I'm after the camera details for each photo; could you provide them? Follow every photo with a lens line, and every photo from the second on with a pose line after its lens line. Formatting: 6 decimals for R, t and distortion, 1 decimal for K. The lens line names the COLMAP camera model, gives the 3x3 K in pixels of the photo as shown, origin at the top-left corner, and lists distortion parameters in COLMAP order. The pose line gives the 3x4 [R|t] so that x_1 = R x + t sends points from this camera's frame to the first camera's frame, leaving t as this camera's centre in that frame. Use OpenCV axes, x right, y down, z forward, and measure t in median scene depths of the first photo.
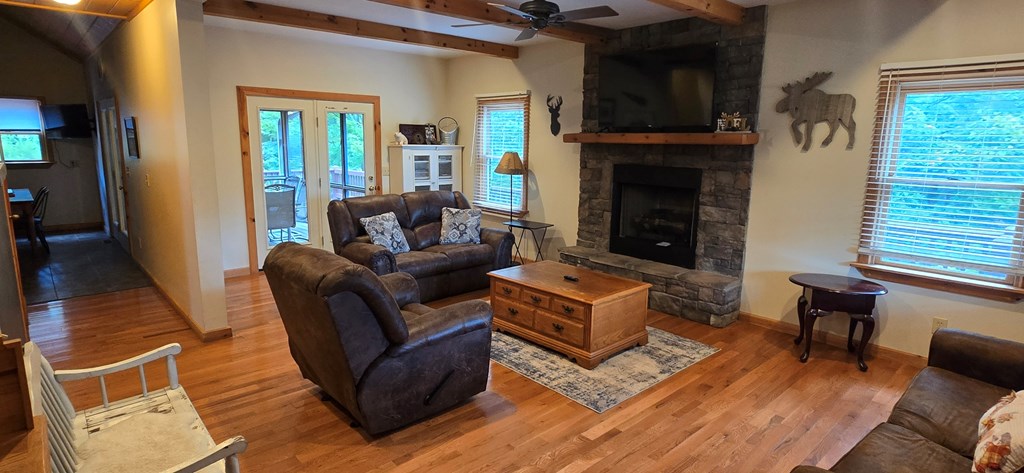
lens RADIAL K [[534.5, 0, 511.6], [0, 534.5, 235.5], [0, 0, 1]] dist [0.001468, 0.000208]
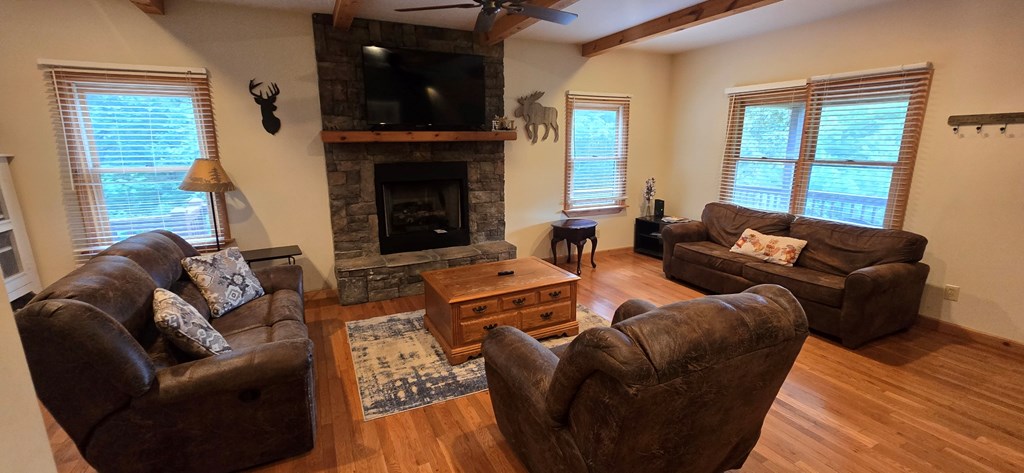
lens RADIAL K [[423.4, 0, 510.9], [0, 423.4, 233.0], [0, 0, 1]] dist [-0.001046, 0.000029]
pose [[0.281294, -0.216904, 0.934787, -0.534242], [0.180720, 0.968664, 0.170383, -0.111205], [-0.942451, 0.121007, 0.311678, 0.616027]]
